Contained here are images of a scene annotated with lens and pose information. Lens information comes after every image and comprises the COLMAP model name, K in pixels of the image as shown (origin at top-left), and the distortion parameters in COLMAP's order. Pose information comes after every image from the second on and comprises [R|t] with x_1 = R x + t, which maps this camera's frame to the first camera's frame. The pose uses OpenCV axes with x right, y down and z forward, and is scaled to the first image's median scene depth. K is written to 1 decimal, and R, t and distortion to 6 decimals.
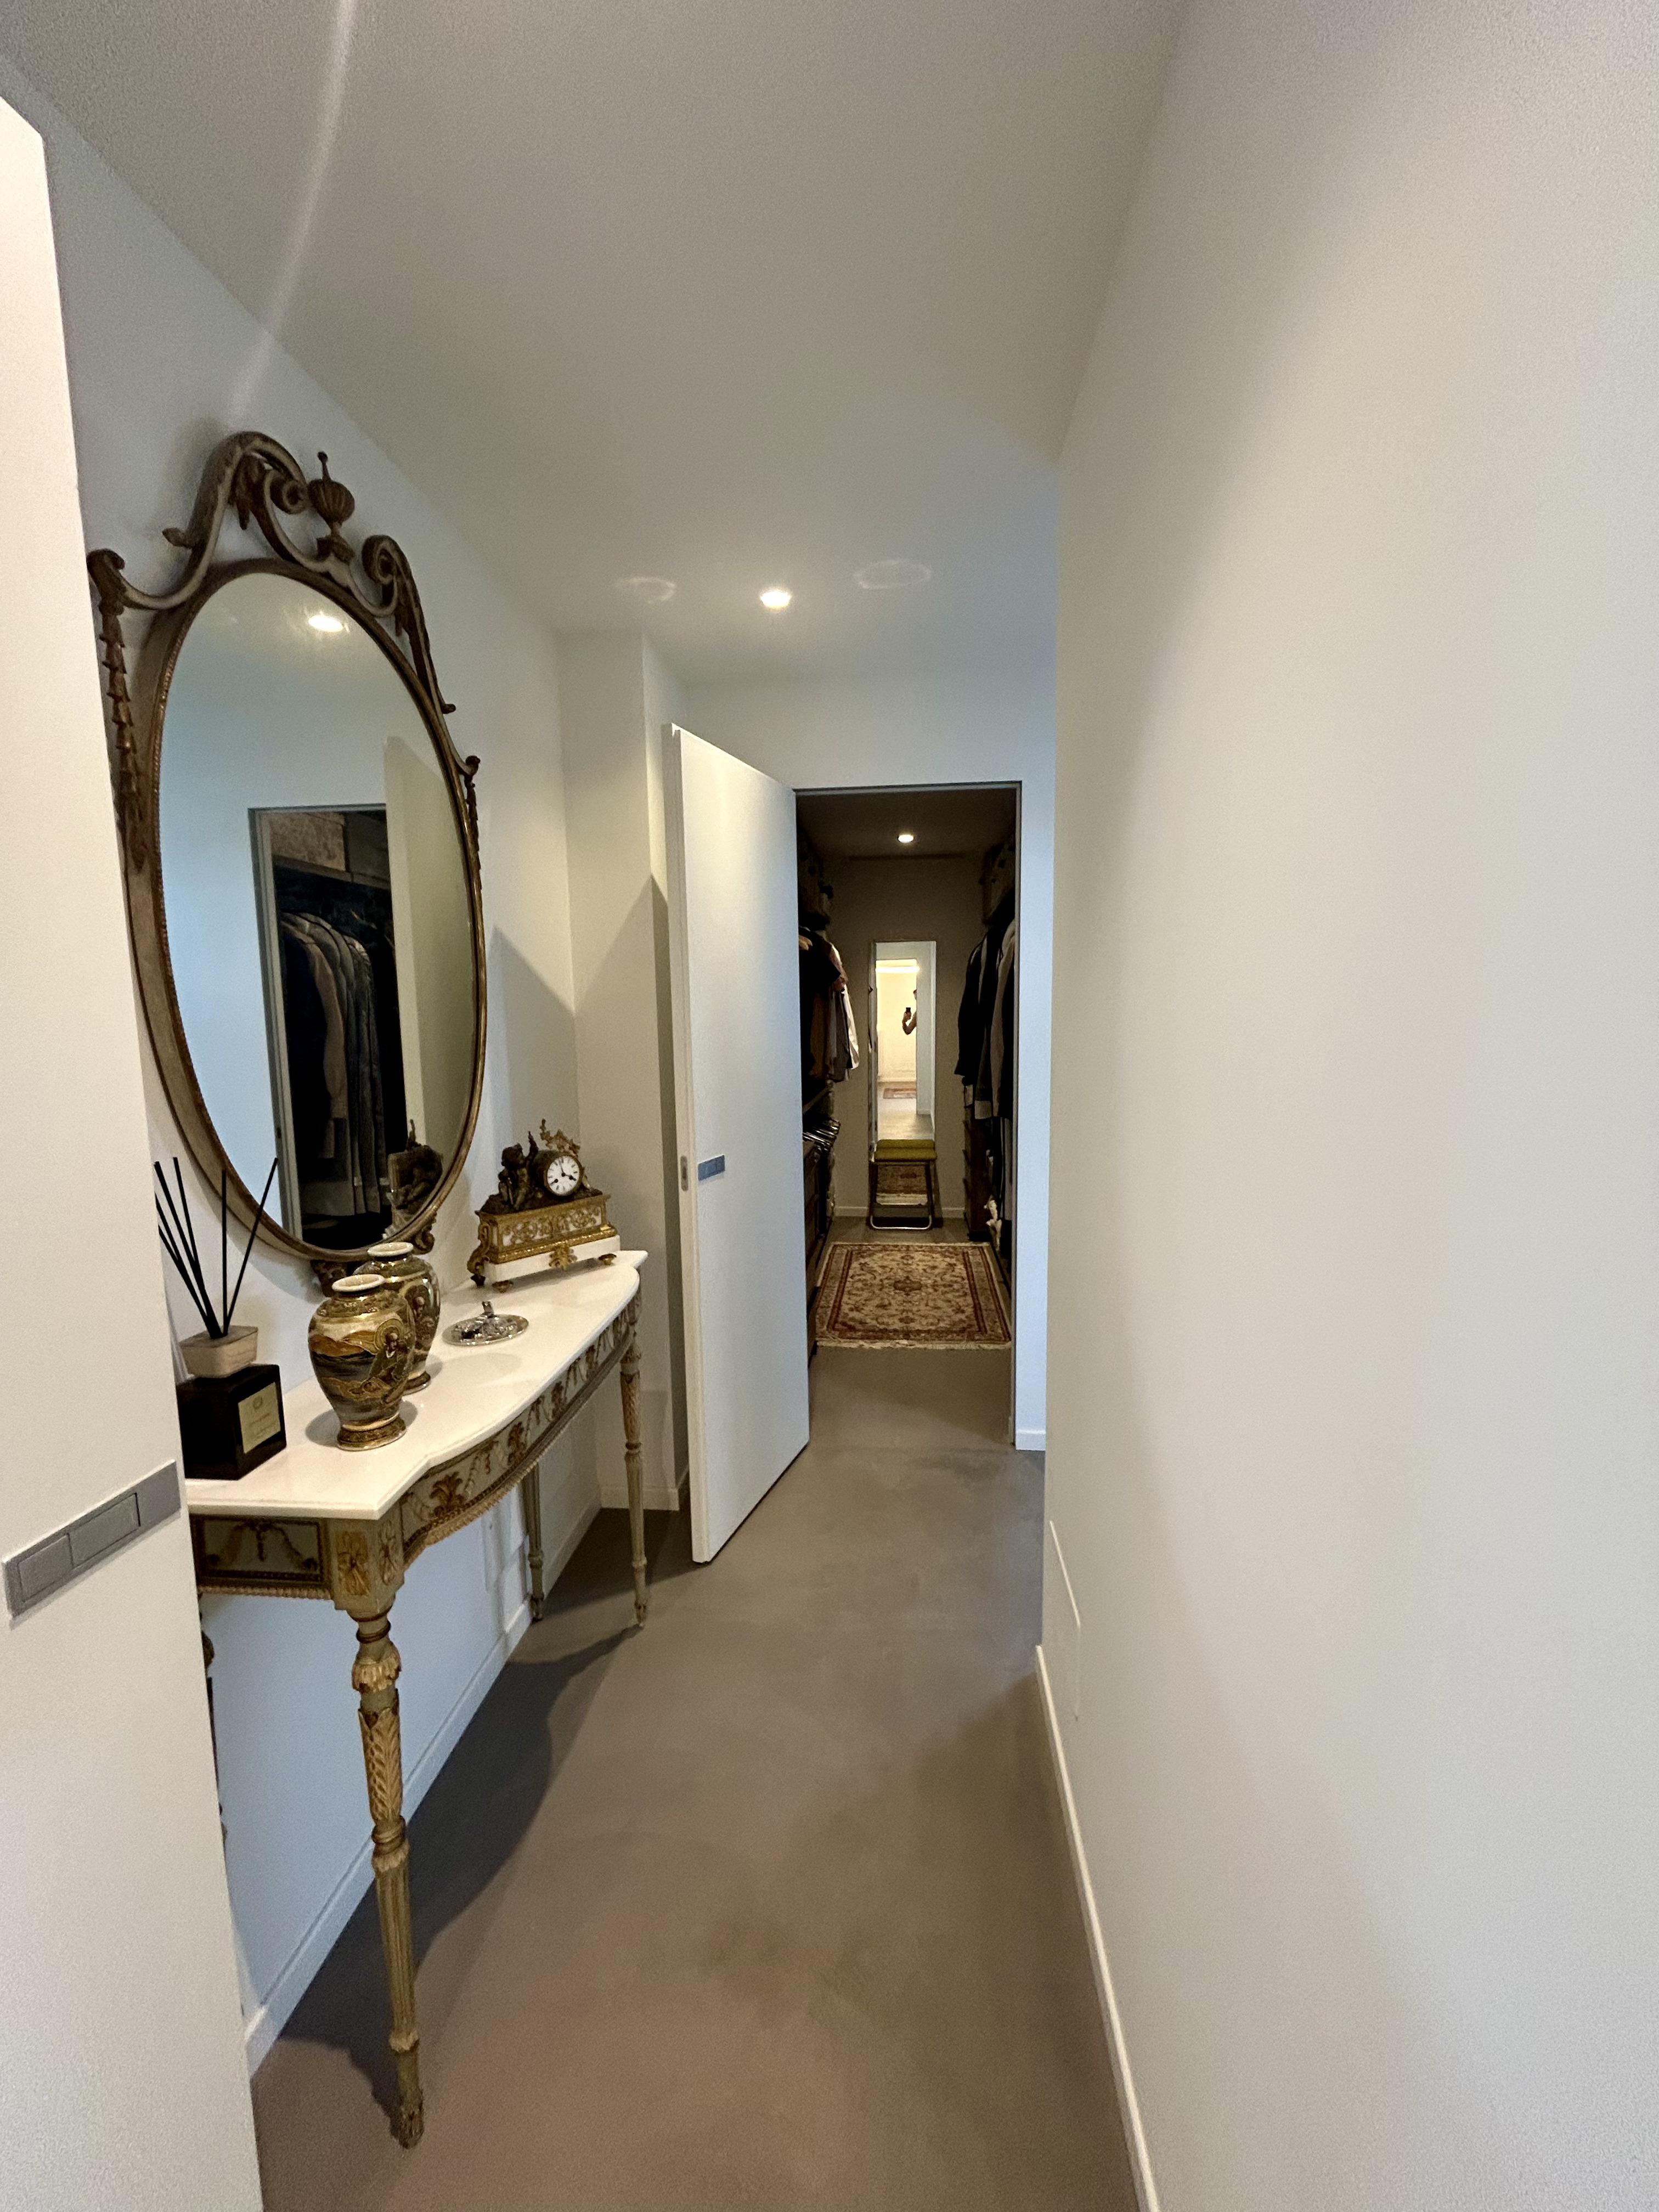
lens RADIAL K [[911.1, 0, 829.5], [0, 911.1, 1106.0], [0, 0, 1]] dist [0.008964, 0.000218]
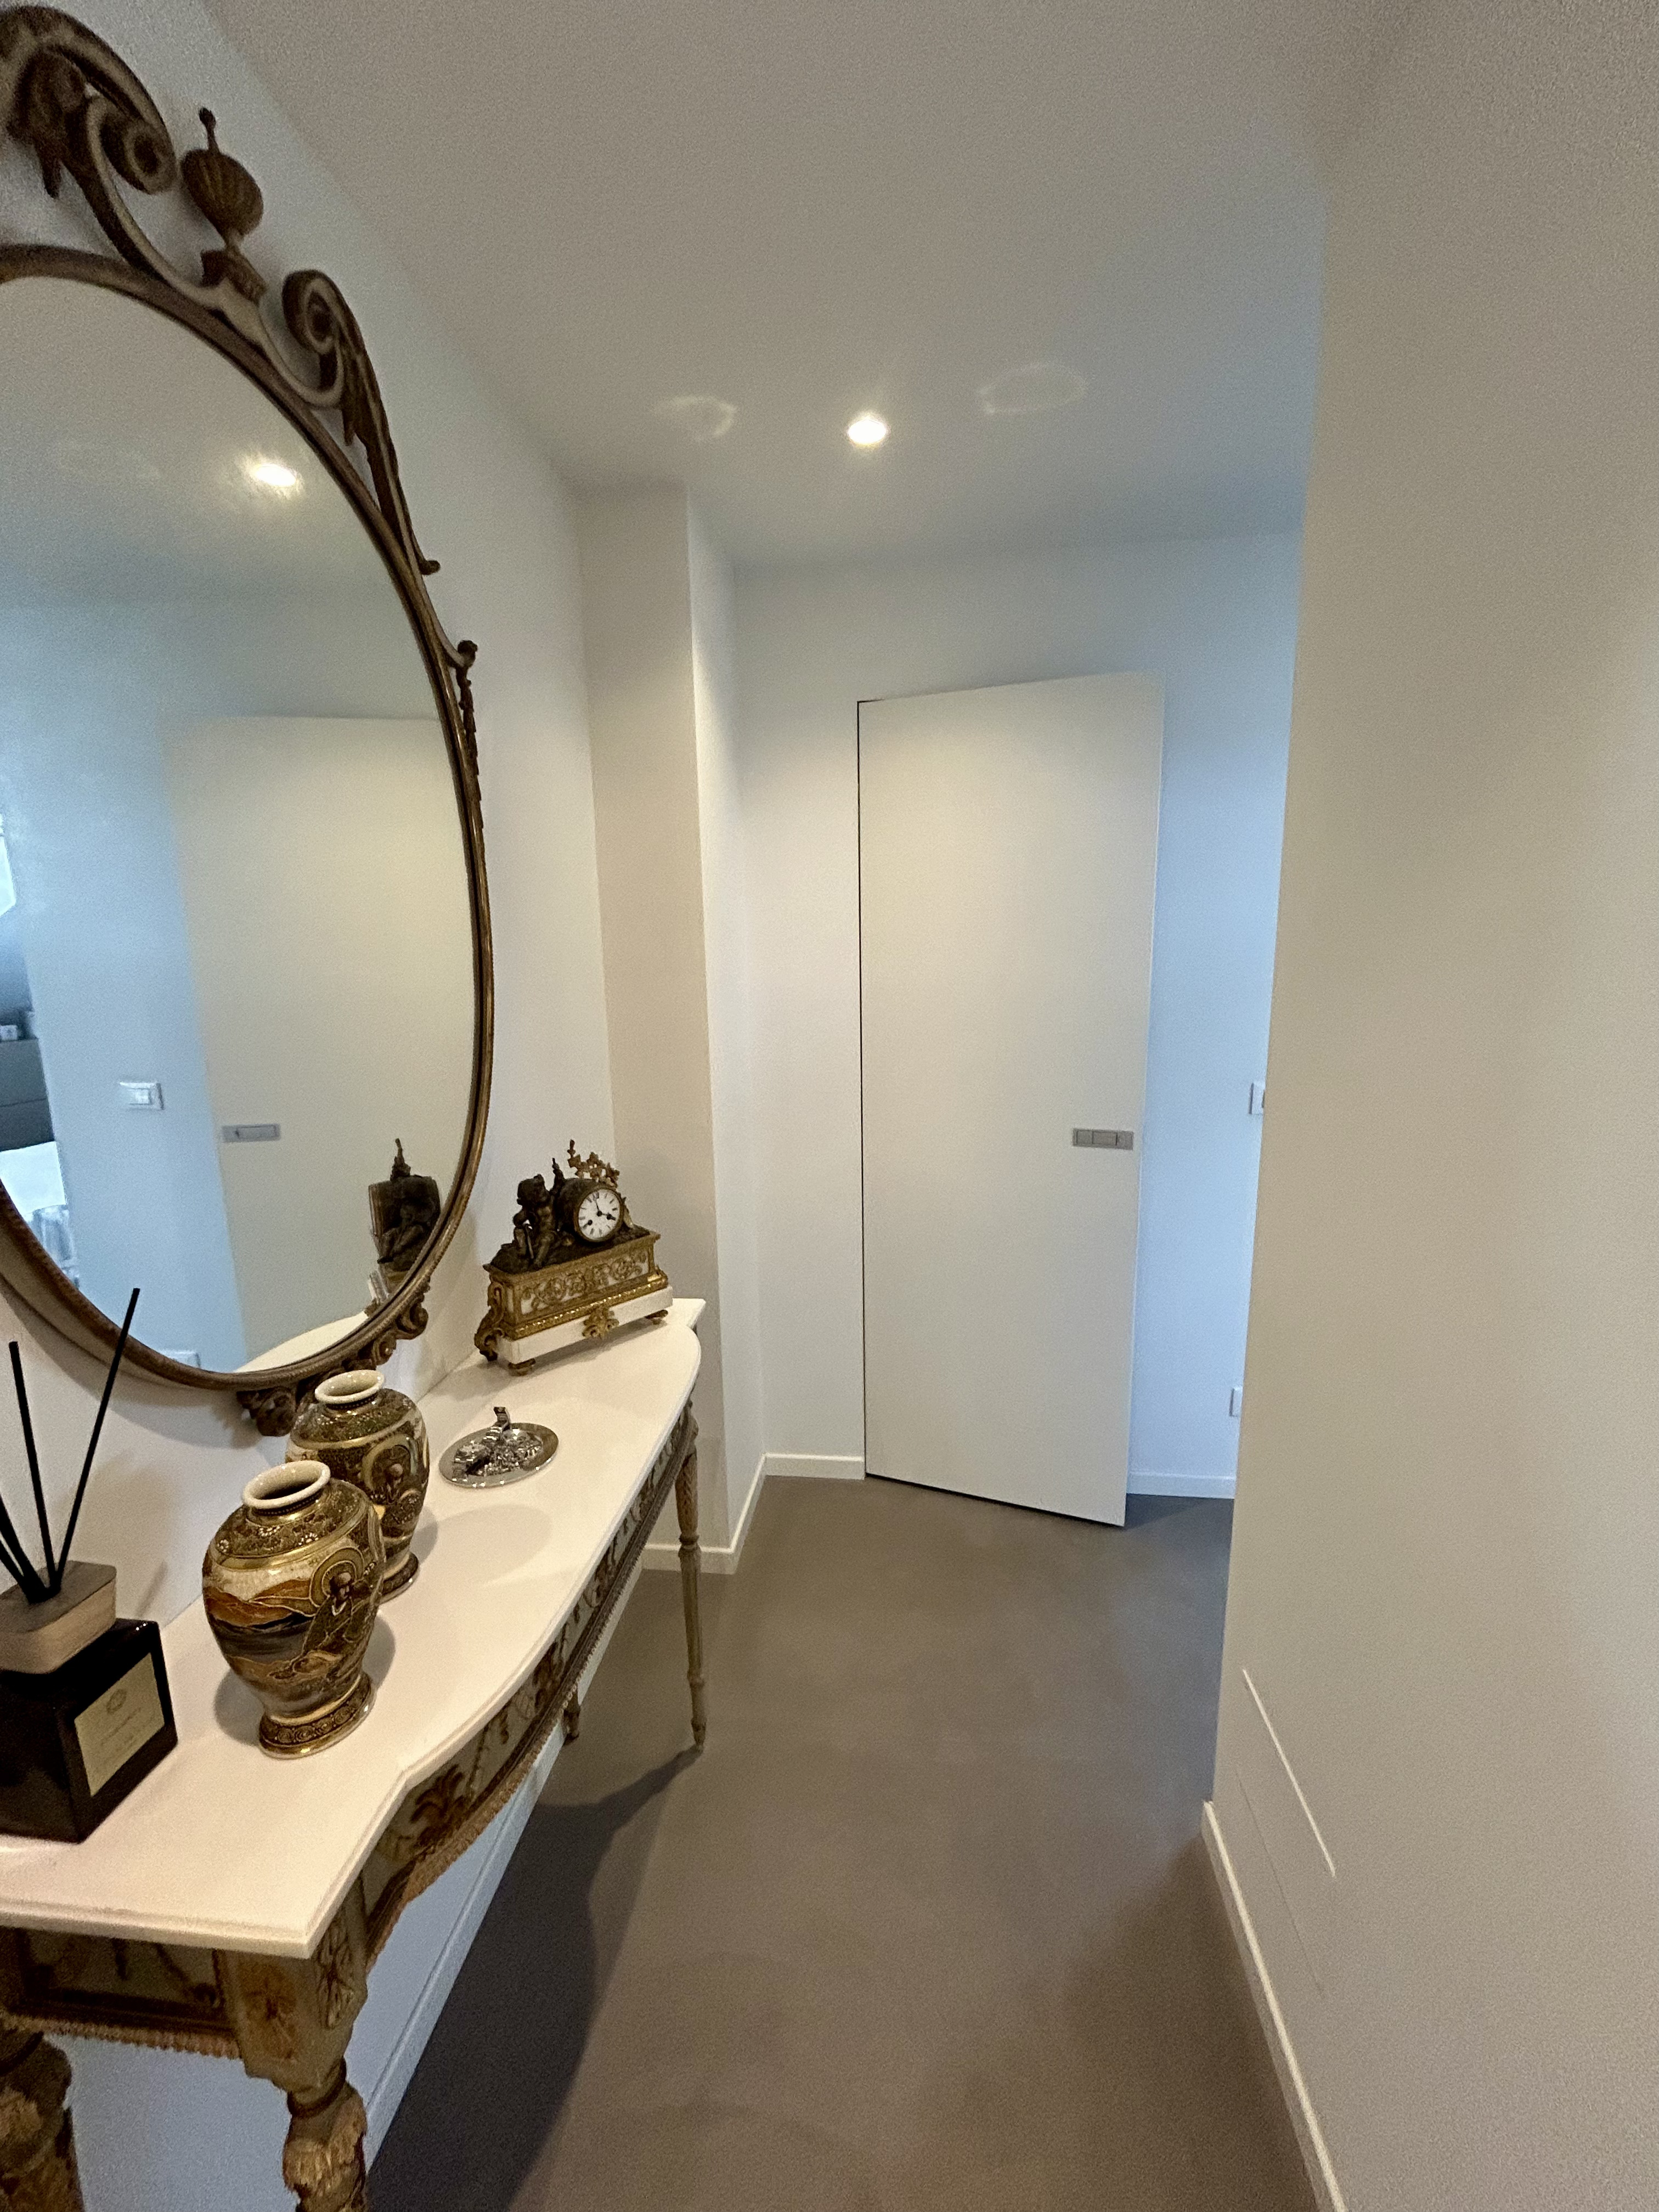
lens RADIAL K [[911.1, 0, 829.5], [0, 911.1, 1106.0], [0, 0, 1]] dist [0.008964, 0.000218]
pose [[0.999866, 0.002813, -0.016150, -0.096114], [-0.001798, 0.998042, 0.062523, -0.064729], [0.016295, -0.062485, 0.997913, 0.275419]]
